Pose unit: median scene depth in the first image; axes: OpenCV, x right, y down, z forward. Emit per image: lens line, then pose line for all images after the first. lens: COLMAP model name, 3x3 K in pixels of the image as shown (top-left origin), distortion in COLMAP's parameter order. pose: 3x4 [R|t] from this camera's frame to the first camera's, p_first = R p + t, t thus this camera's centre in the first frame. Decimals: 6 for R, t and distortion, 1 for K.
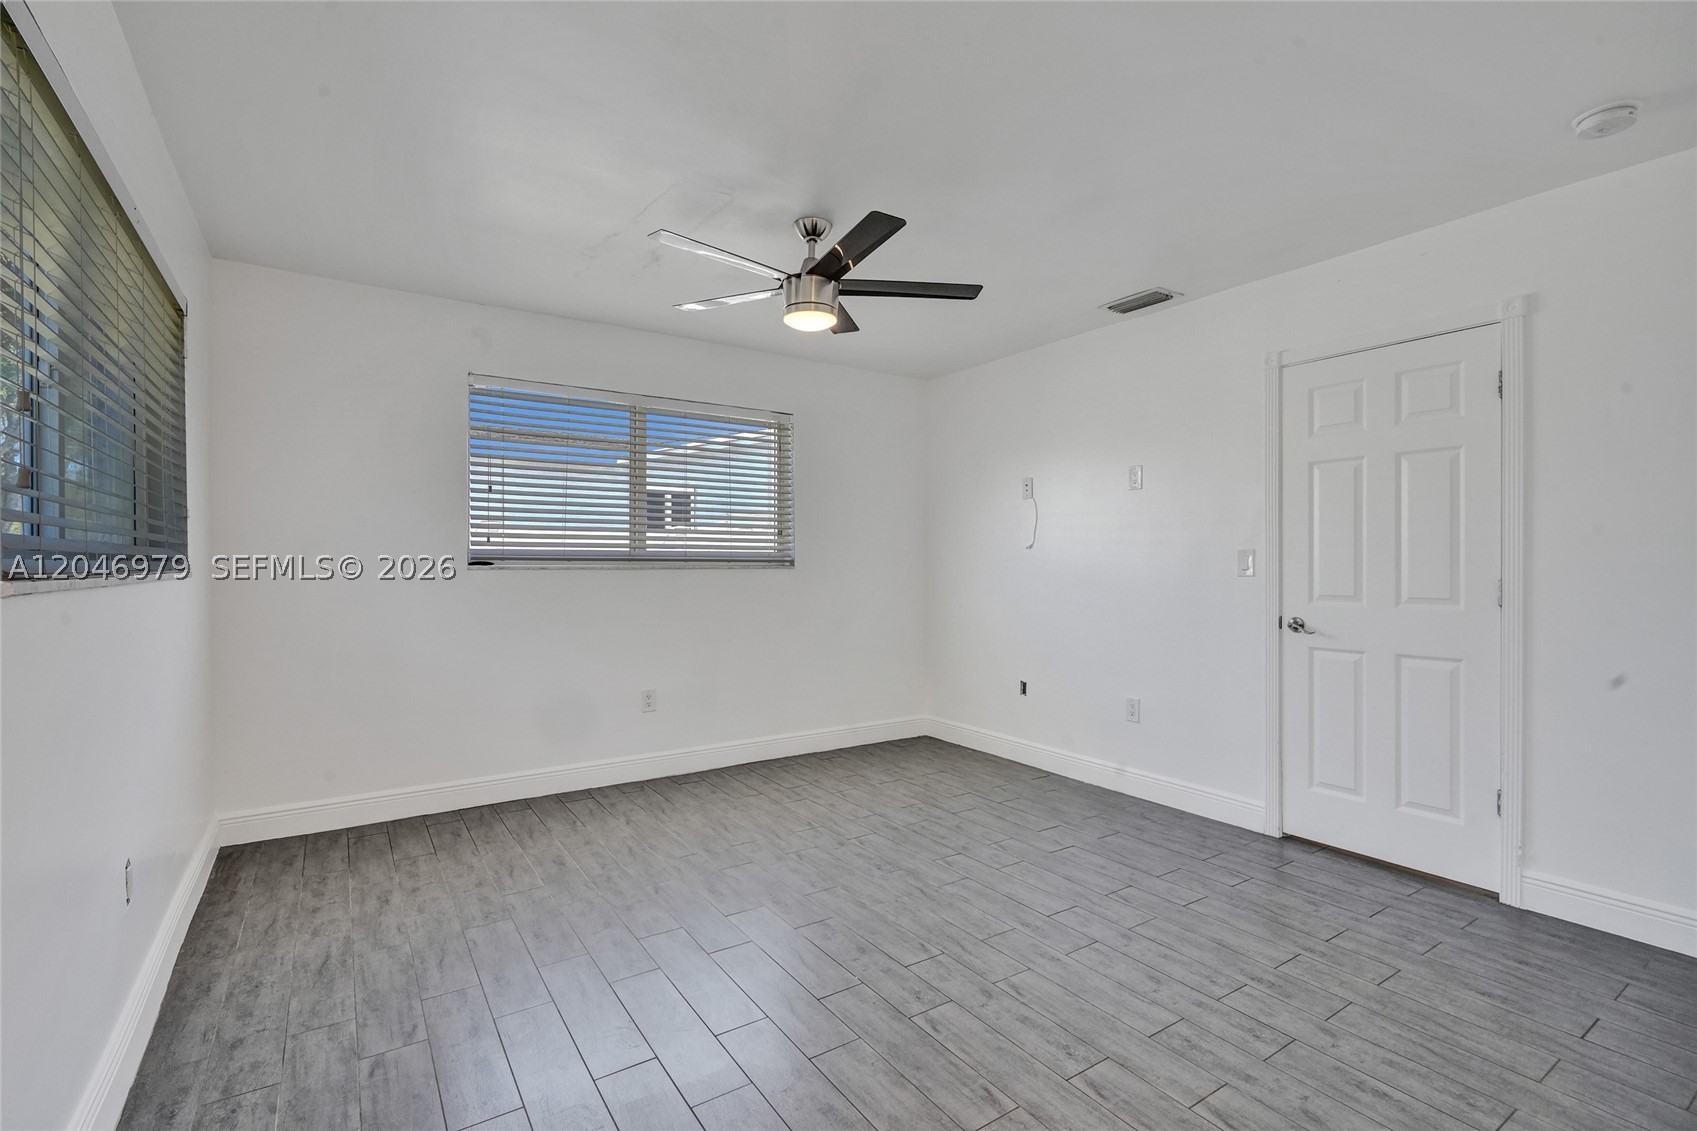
lens RADIAL K [[773.8, 0, 858.0], [0, 773.8, 573.8], [0, 0, 1]] dist [0.000169, 0.000399]
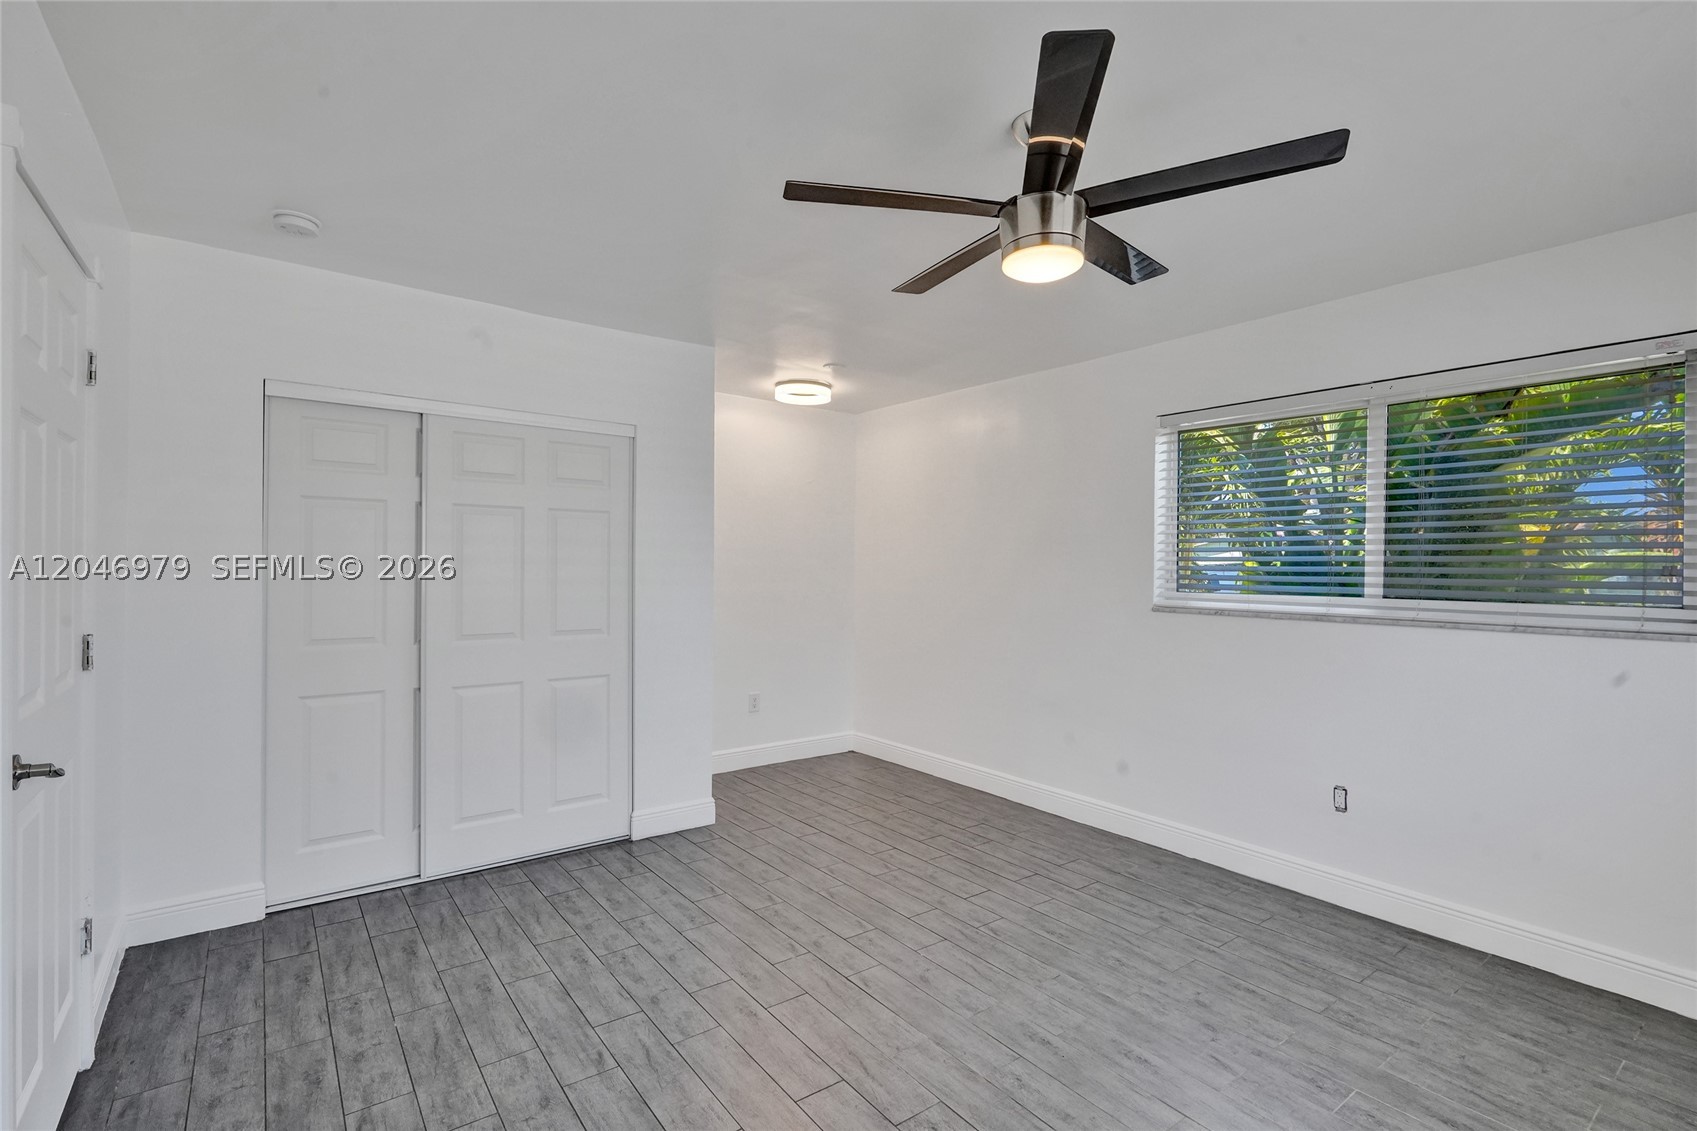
lens RADIAL K [[773.8, 0, 858.0], [0, 773.8, 573.8], [0, 0, 1]] dist [0.000169, 0.000399]
pose [[-0.998043, -0.011453, -0.061474, 0.176682], [-0.012847, 0.999668, 0.022326, -0.094828], [0.061198, 0.023072, -0.997859, 2.176175]]
